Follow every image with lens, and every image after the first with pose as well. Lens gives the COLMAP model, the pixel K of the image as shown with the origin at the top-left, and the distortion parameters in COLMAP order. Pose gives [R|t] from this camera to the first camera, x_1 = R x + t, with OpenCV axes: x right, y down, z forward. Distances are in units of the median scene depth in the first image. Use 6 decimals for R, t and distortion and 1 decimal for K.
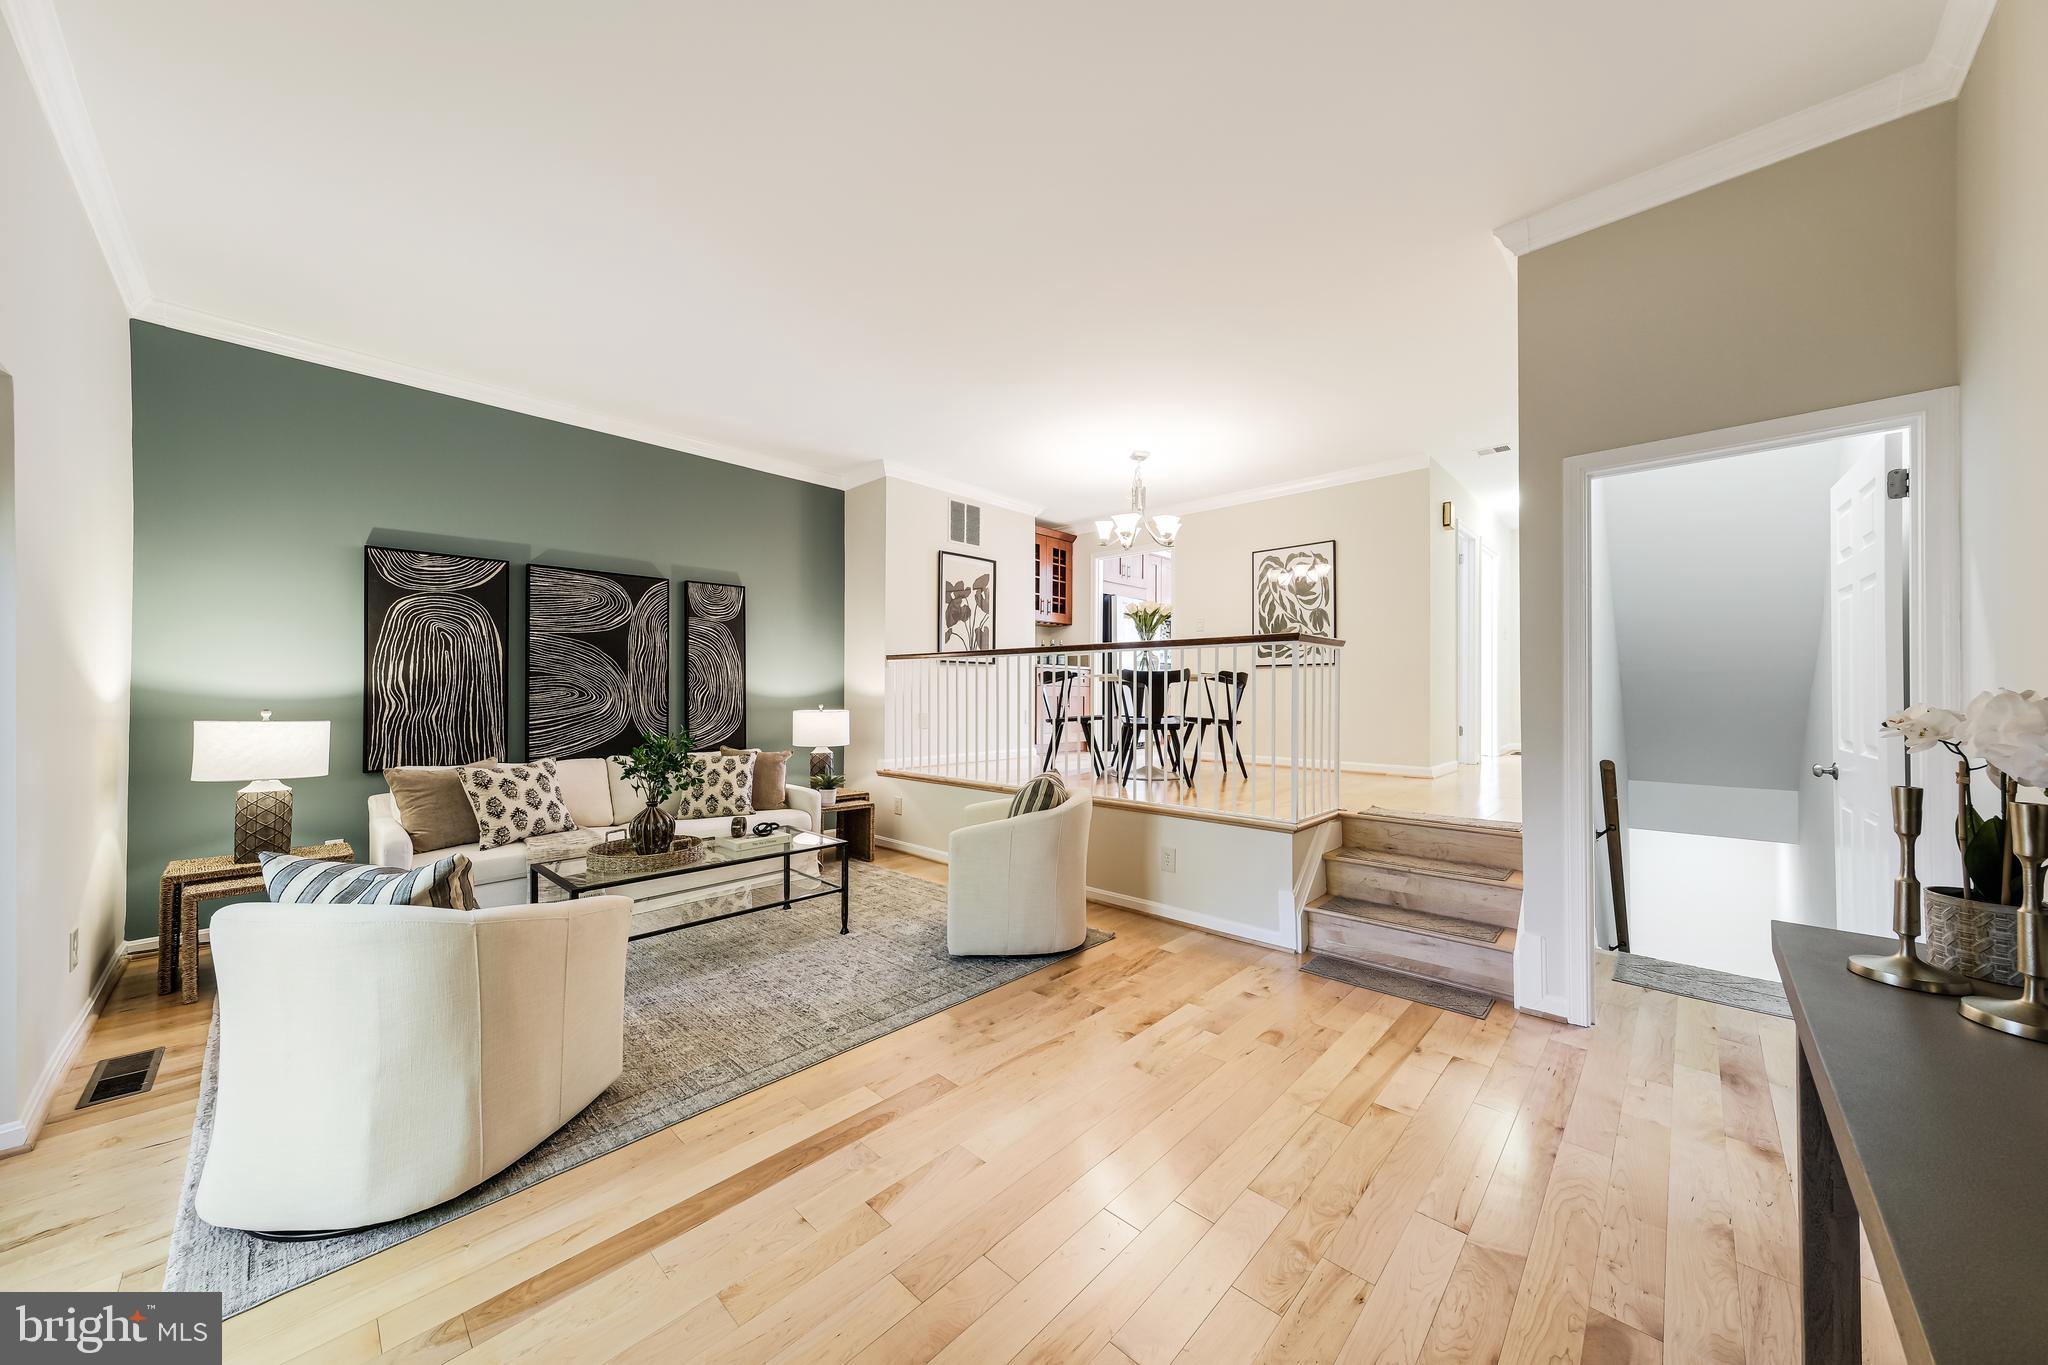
lens RADIAL K [[714.7, 0, 1024.0], [0, 714.7, 682.5], [0, 0, 1]] dist [0.012913, 0.000118]
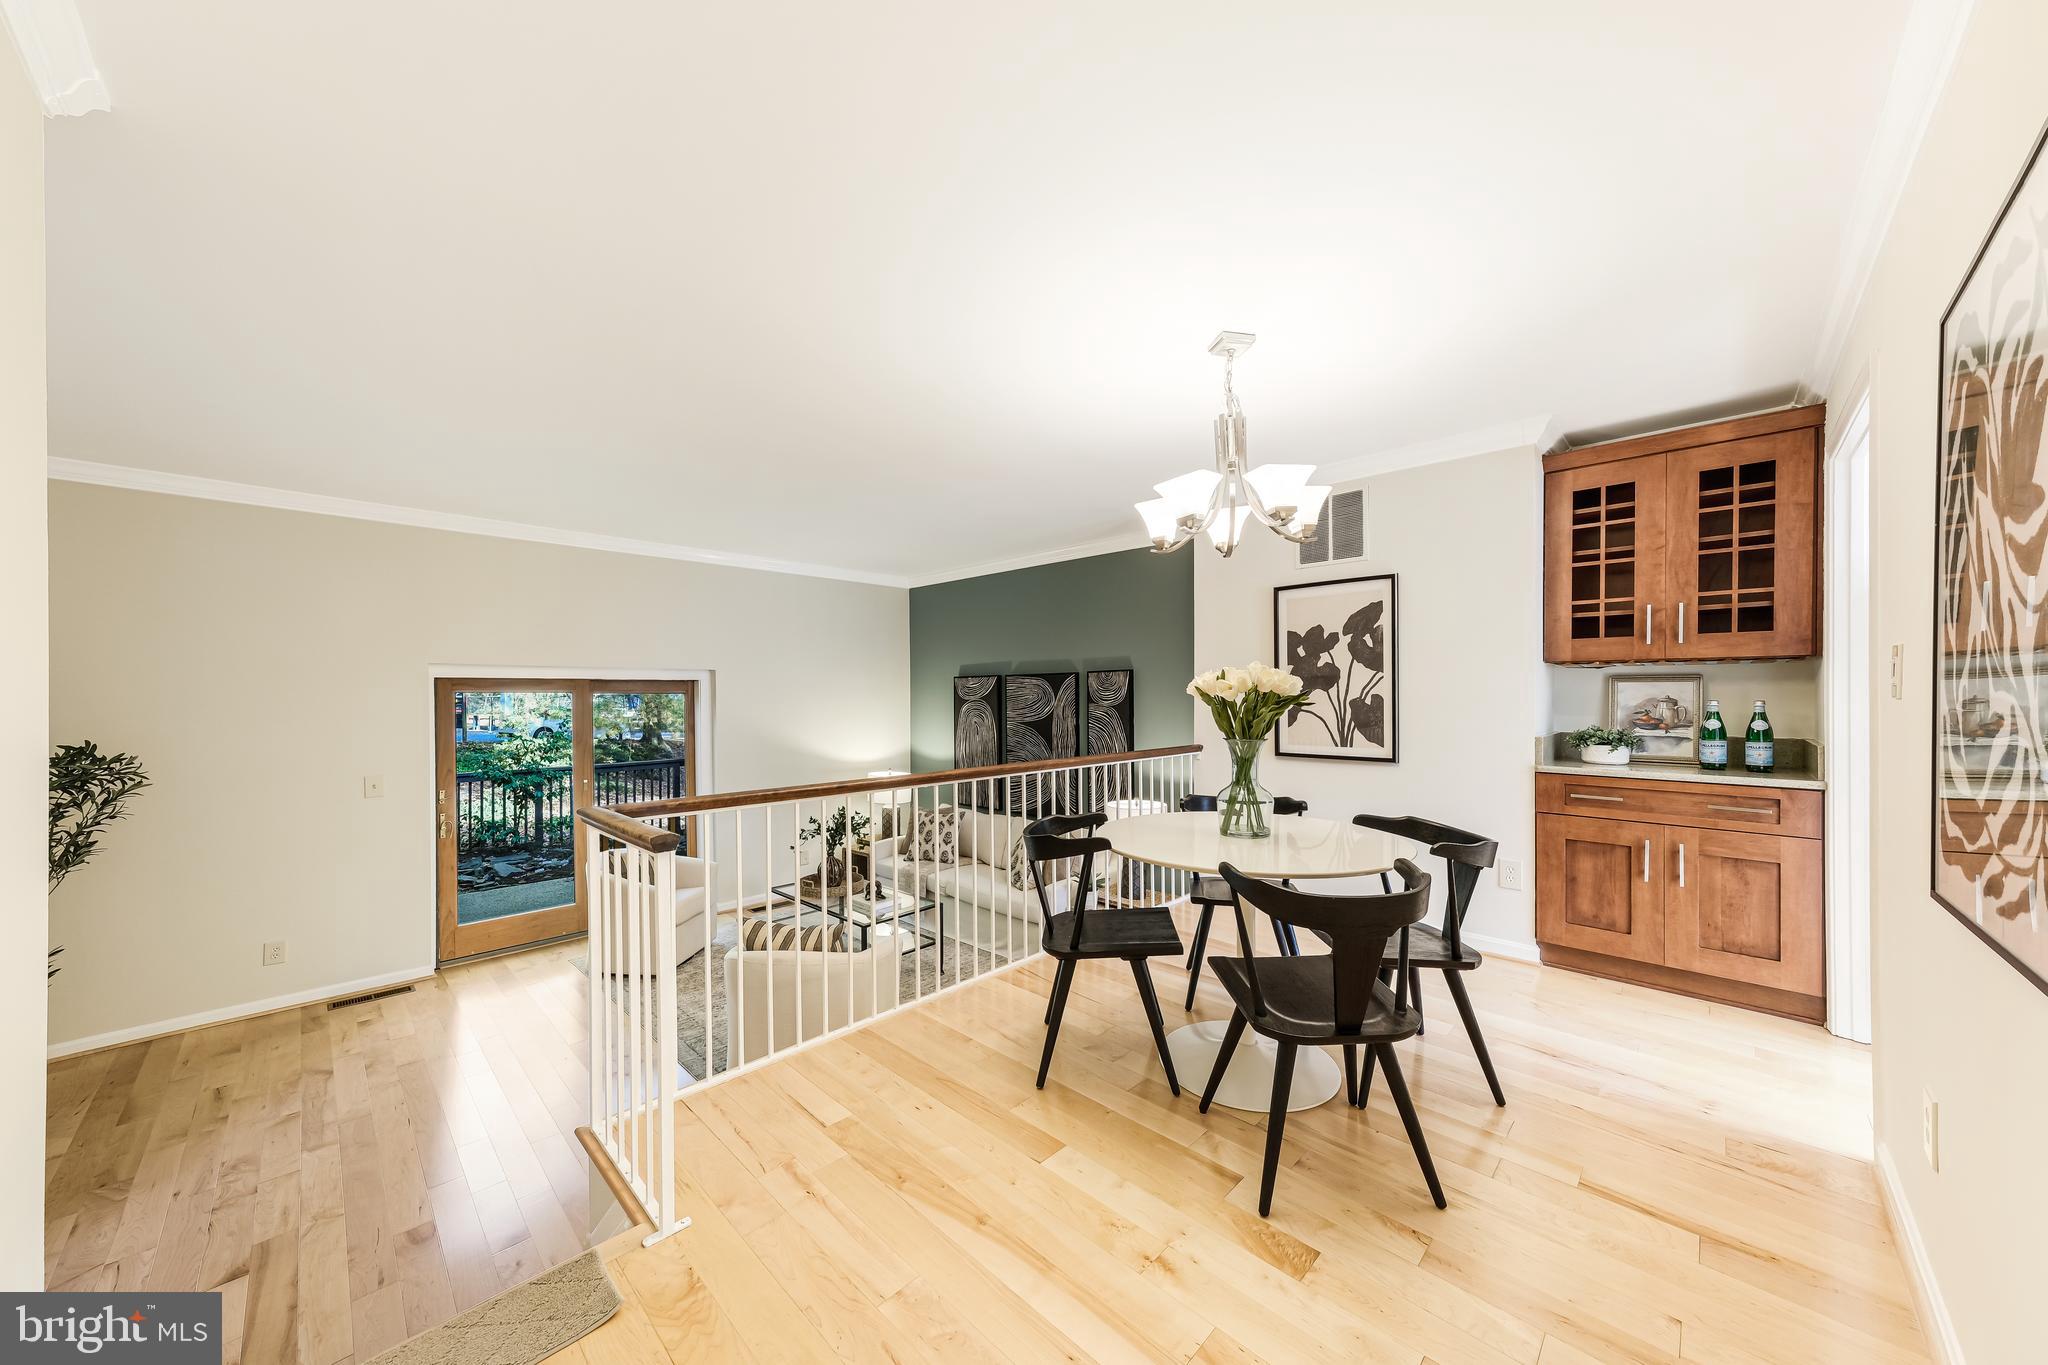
lens RADIAL K [[703.3, 0, 1029.9], [0, 703.3, 704.4], [0, 0, 1]] dist [0.000620, 0.000070]
pose [[-0.011203, 0.006429, -0.999917, 0.525578], [0.015518, 0.999860, 0.006255, -0.081728], [0.999817, -0.015447, -0.011302, 0.762399]]
